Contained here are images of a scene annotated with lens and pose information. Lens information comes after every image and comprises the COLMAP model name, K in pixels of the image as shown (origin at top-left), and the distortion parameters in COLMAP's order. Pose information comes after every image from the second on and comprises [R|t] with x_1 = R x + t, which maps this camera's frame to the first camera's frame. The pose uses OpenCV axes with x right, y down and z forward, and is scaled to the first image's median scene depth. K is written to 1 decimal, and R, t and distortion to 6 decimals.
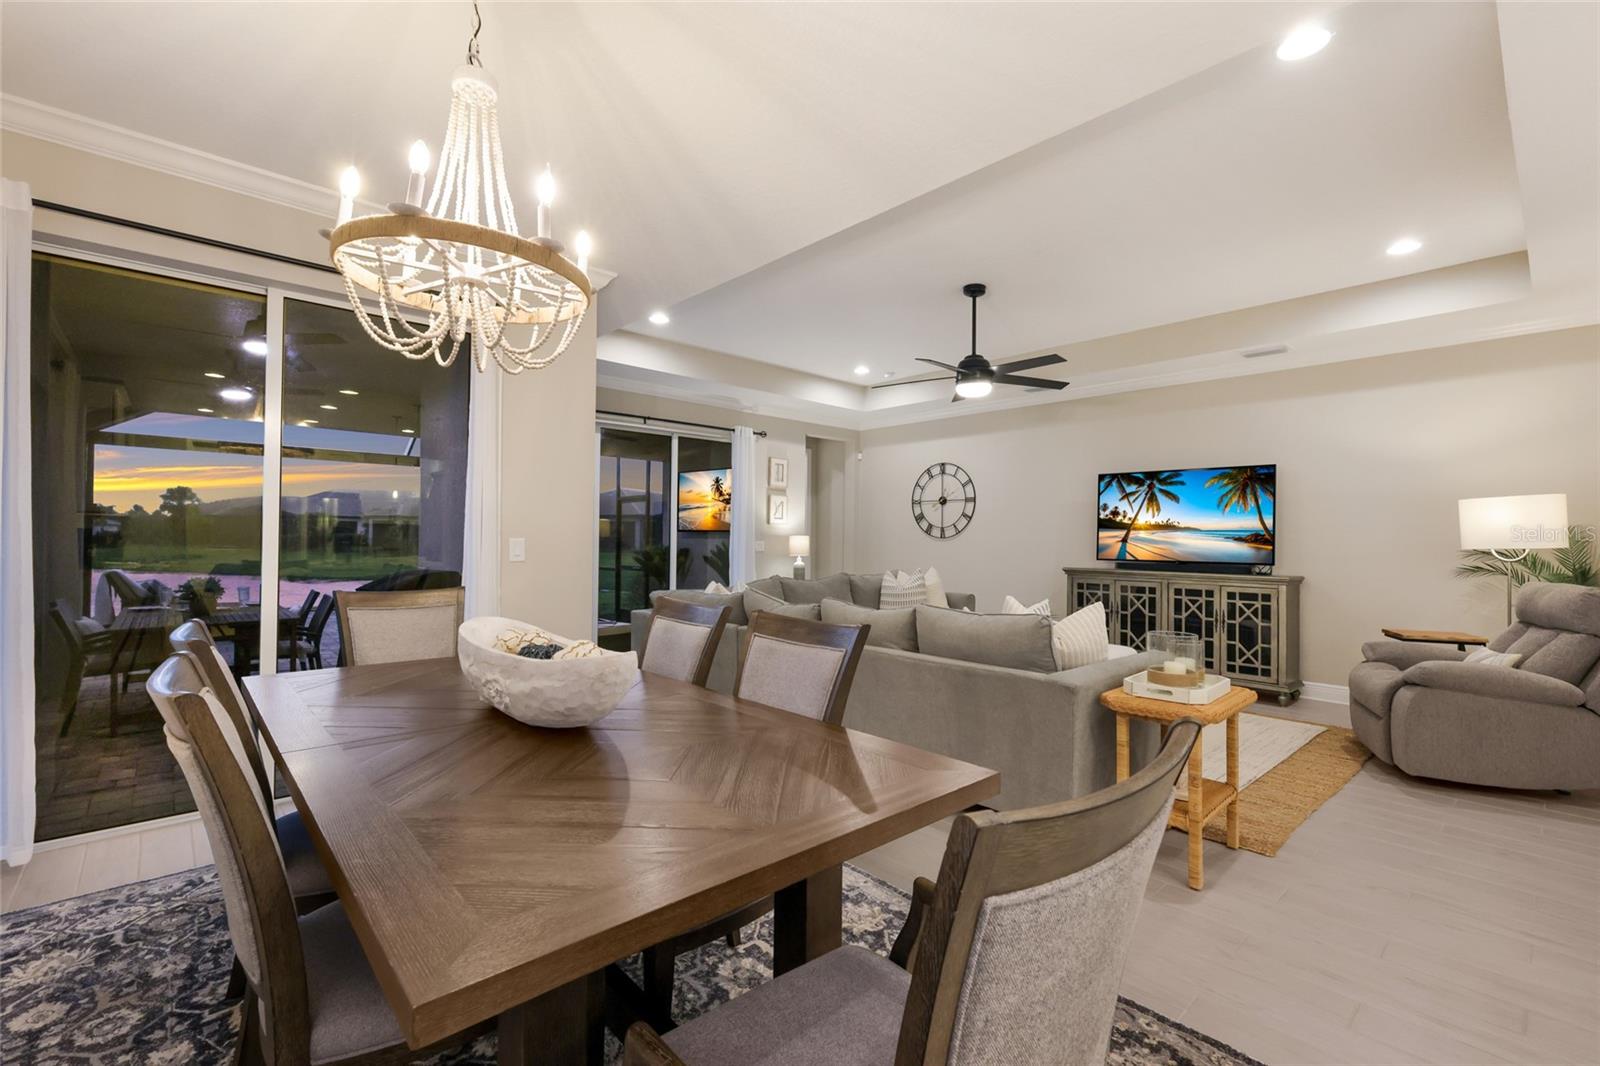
lens RADIAL K [[696.8, 0, 800.0], [0, 696.8, 533.0], [0, 0, 1]] dist [0.002997, -0.000071]
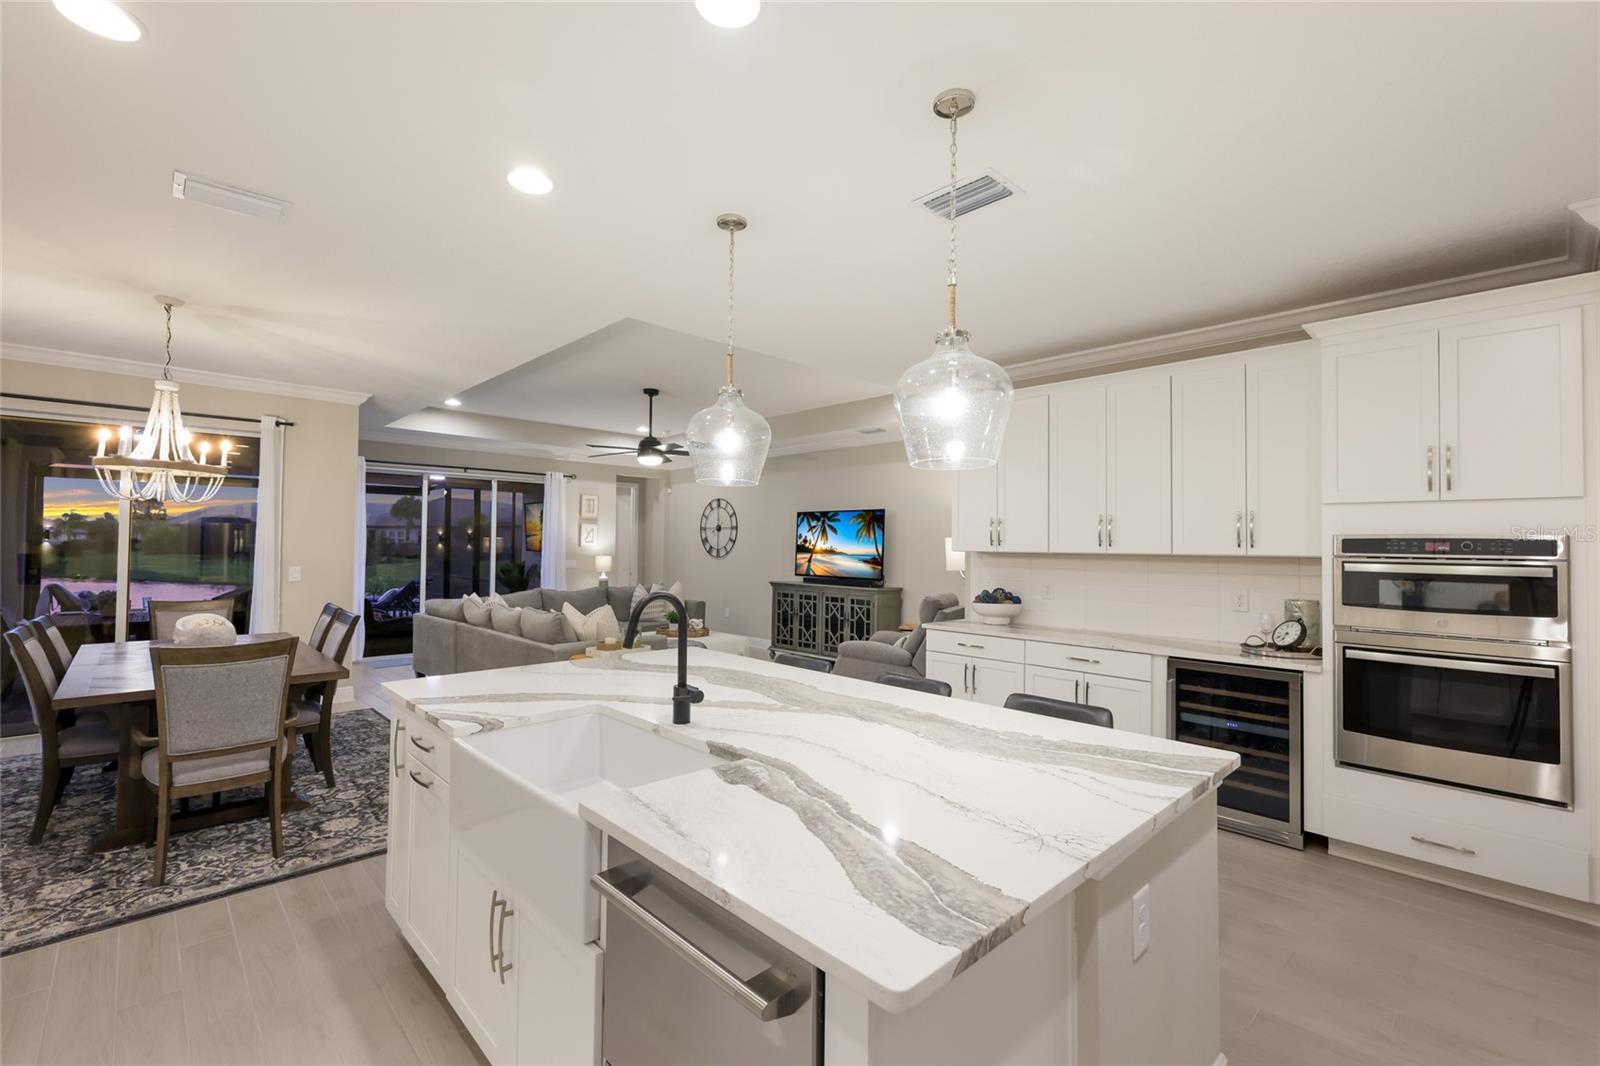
lens RADIAL K [[696.8, 0, 800.0], [0, 696.8, 533.0], [0, 0, 1]] dist [0.002997, -0.000071]
pose [[0.999733, -0.000793, 0.023074, 0.417452], [0.001028, 0.999948, -0.010156, -0.030759], [-0.023065, 0.010177, 0.999682, -0.361901]]
